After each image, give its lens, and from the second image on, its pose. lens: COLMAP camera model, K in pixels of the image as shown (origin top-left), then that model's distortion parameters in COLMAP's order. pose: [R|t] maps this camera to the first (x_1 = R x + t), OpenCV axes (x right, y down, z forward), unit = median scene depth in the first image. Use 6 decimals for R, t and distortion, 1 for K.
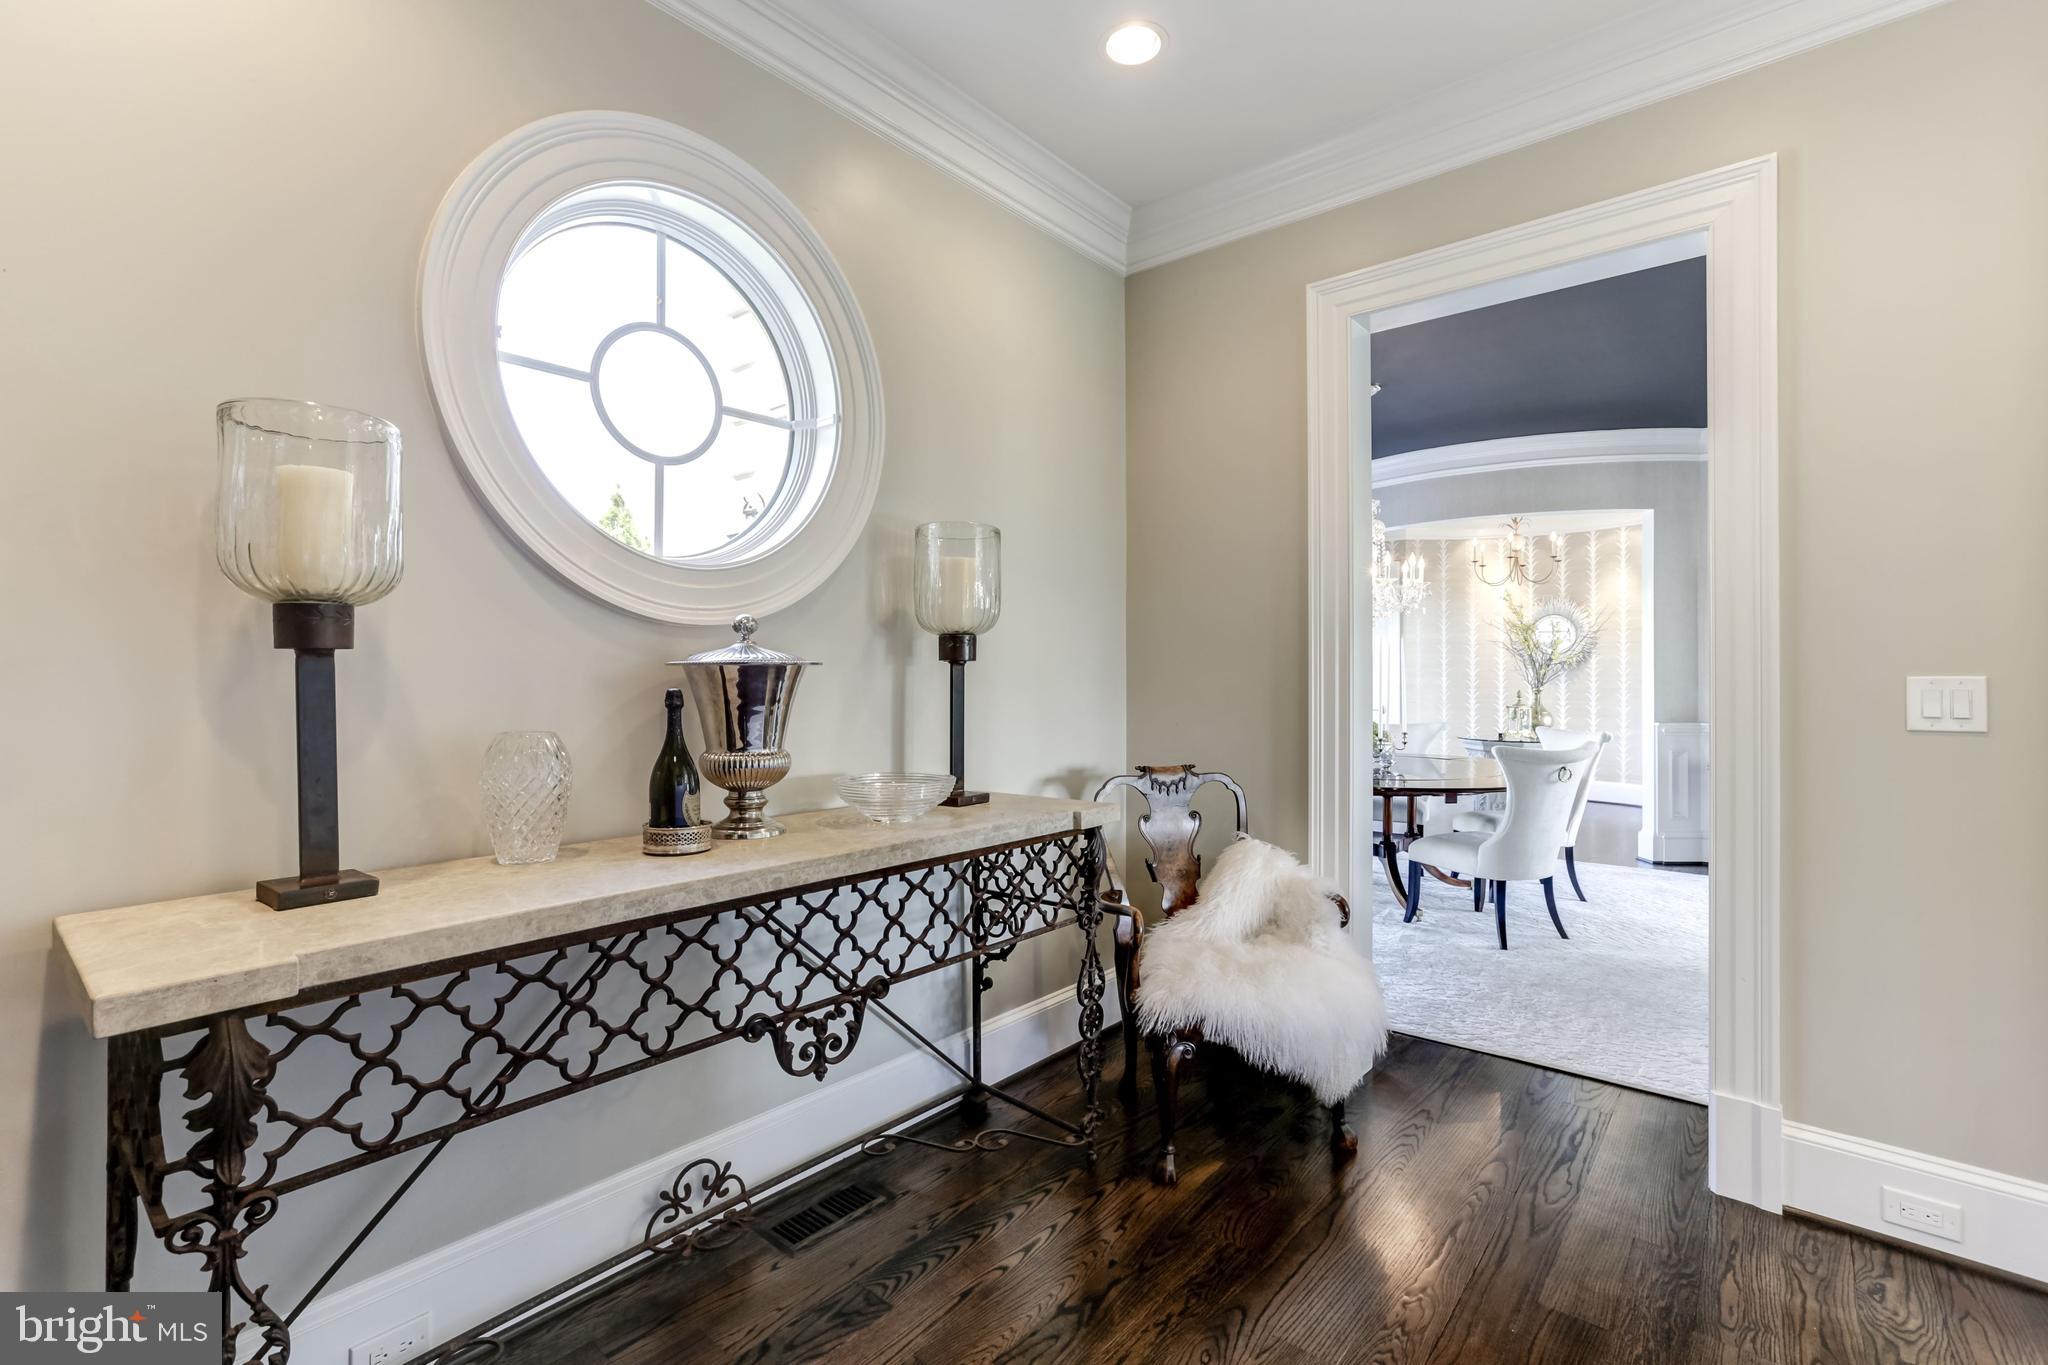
lens RADIAL K [[912.6, 0, 1015.6], [0, 912.6, 679.8], [0, 0, 1]] dist [-0.021839, 0.002414]
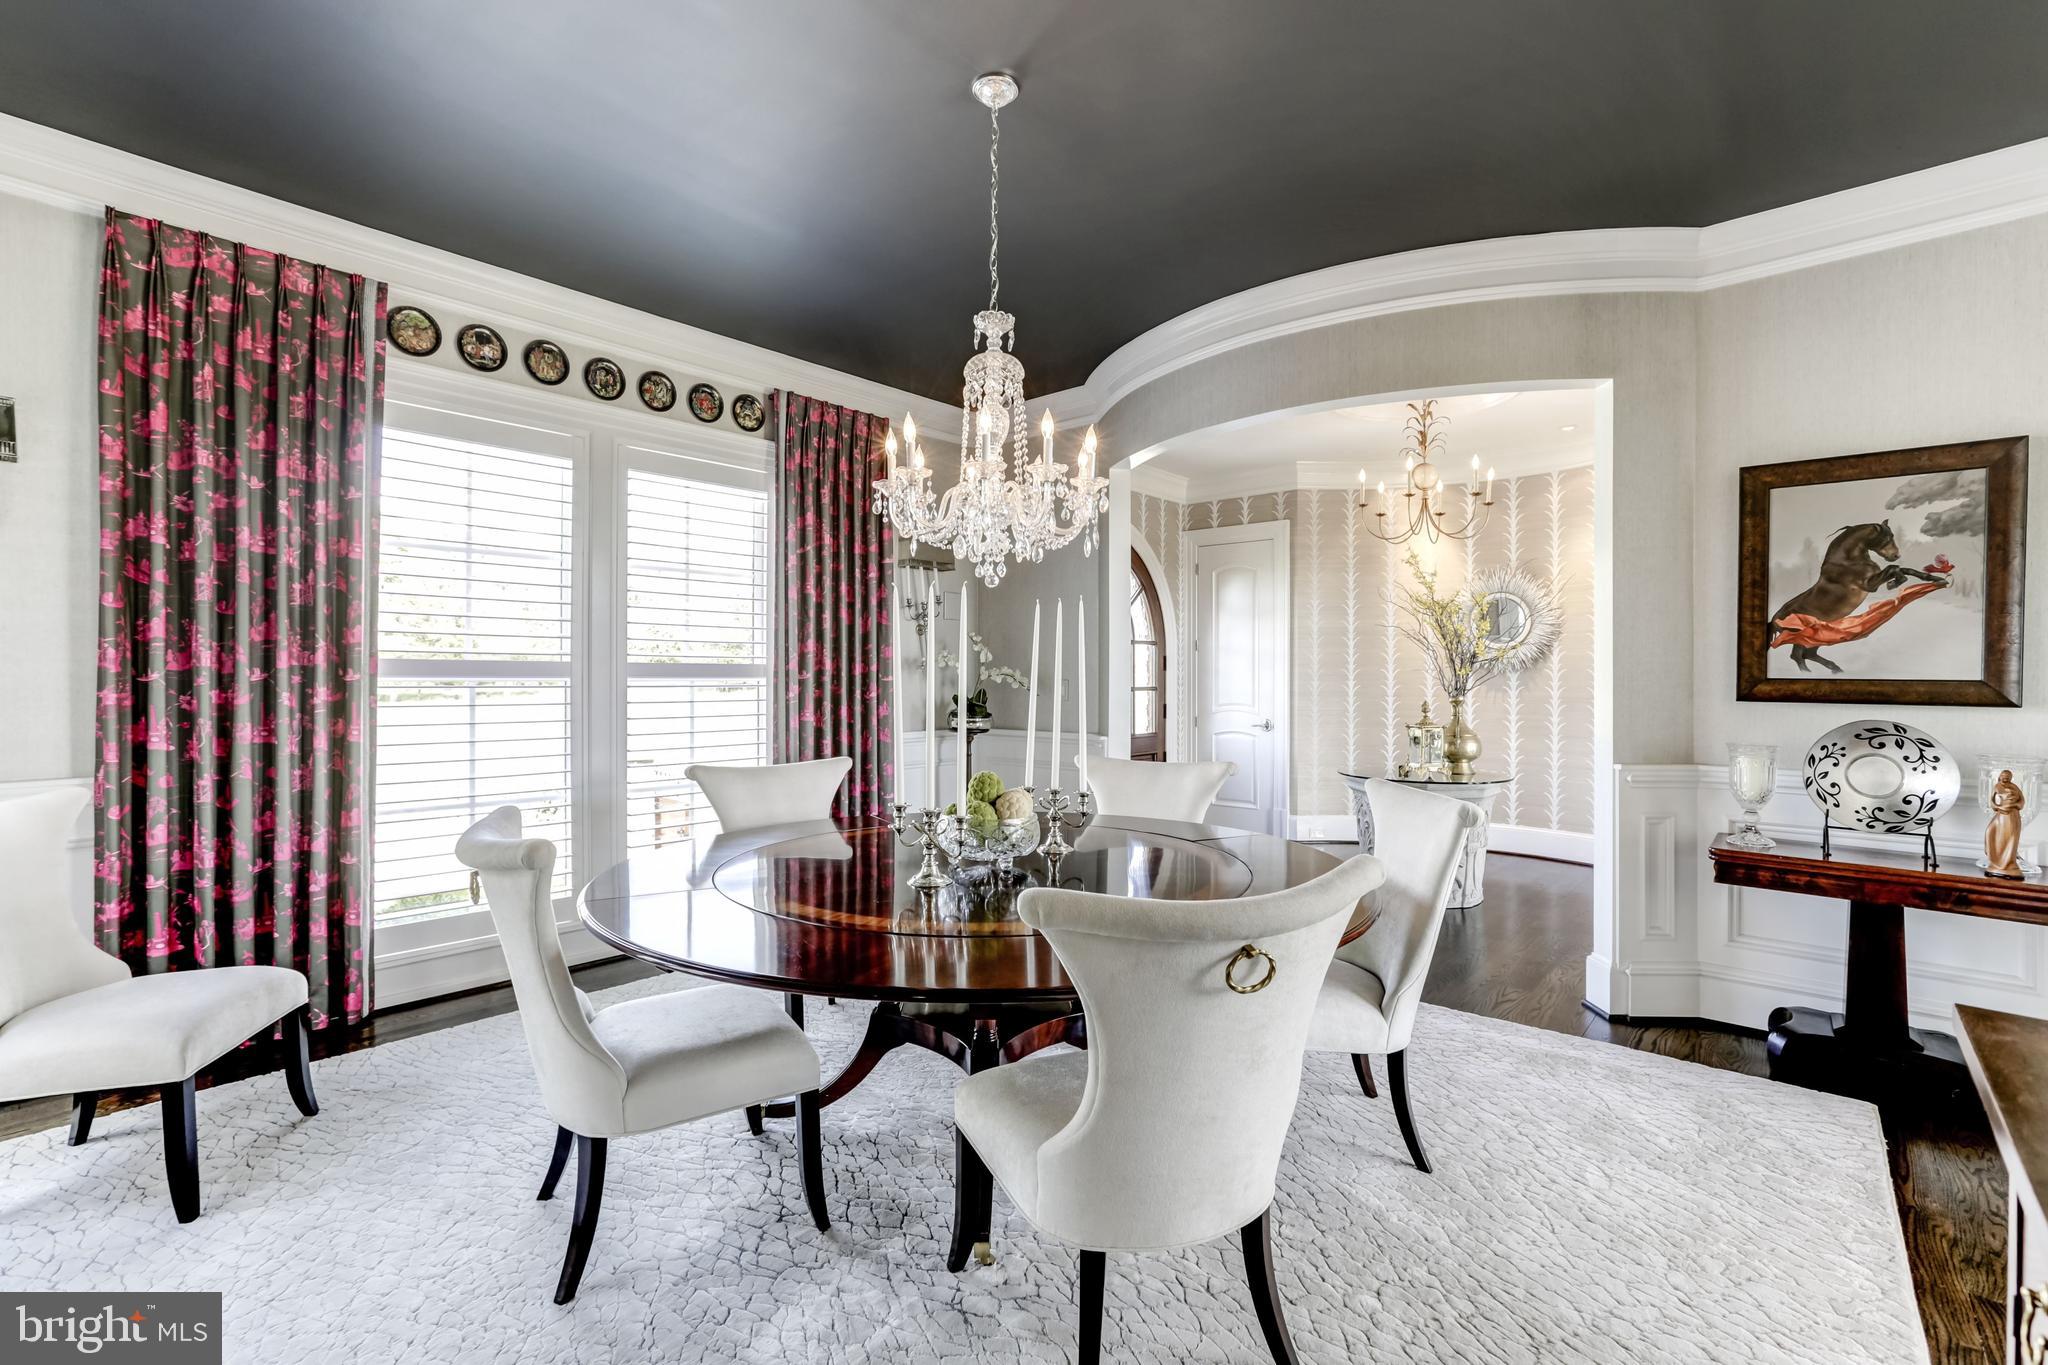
lens RADIAL K [[912.6, 0, 1018.2], [0, 912.6, 679.9], [0, 0, 1]] dist [-0.021839, 0.002414]
pose [[0.999878, 0.004607, -0.014957, 0.234998], [-0.004632, 0.999988, -0.001658, -0.000969], [0.014949, 0.001727, 0.999887, 0.295488]]
